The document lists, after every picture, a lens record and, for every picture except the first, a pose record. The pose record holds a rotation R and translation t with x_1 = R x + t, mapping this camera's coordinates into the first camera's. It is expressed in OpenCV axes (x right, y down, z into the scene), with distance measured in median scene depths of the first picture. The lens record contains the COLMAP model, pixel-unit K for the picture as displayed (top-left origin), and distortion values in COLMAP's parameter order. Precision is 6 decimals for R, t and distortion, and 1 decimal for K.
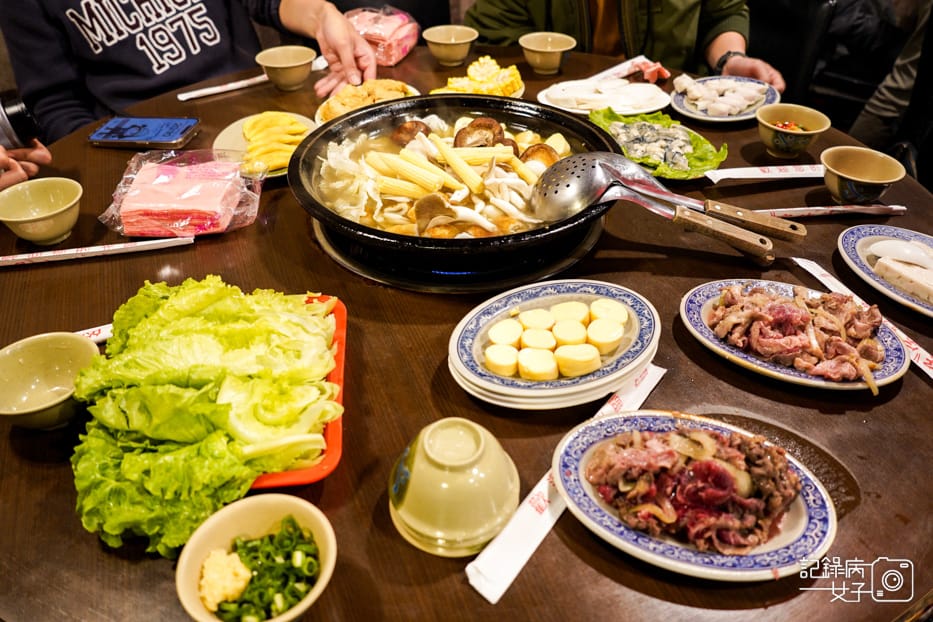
lens RADIAL K [[899.6, 0, 466.5], [0, 899.6, 311.0], [0, 0, 1]] dist [0.061294, -0.003432]
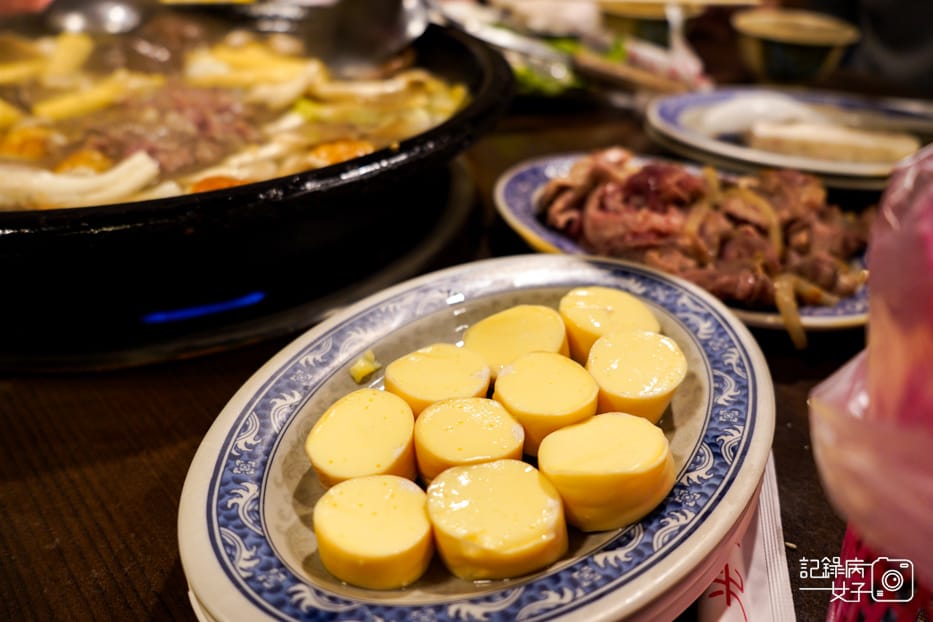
lens RADIAL K [[752.3, 0, 466.5], [0, 752.3, 311.0], [0, 0, 1]] dist [-0.003573, -0.000175]
pose [[0.937614, -0.182943, 0.295654, 0.007523], [0.206795, 0.977041, -0.051248, 0.002688], [-0.279490, 0.109190, 0.953920, 0.686244]]
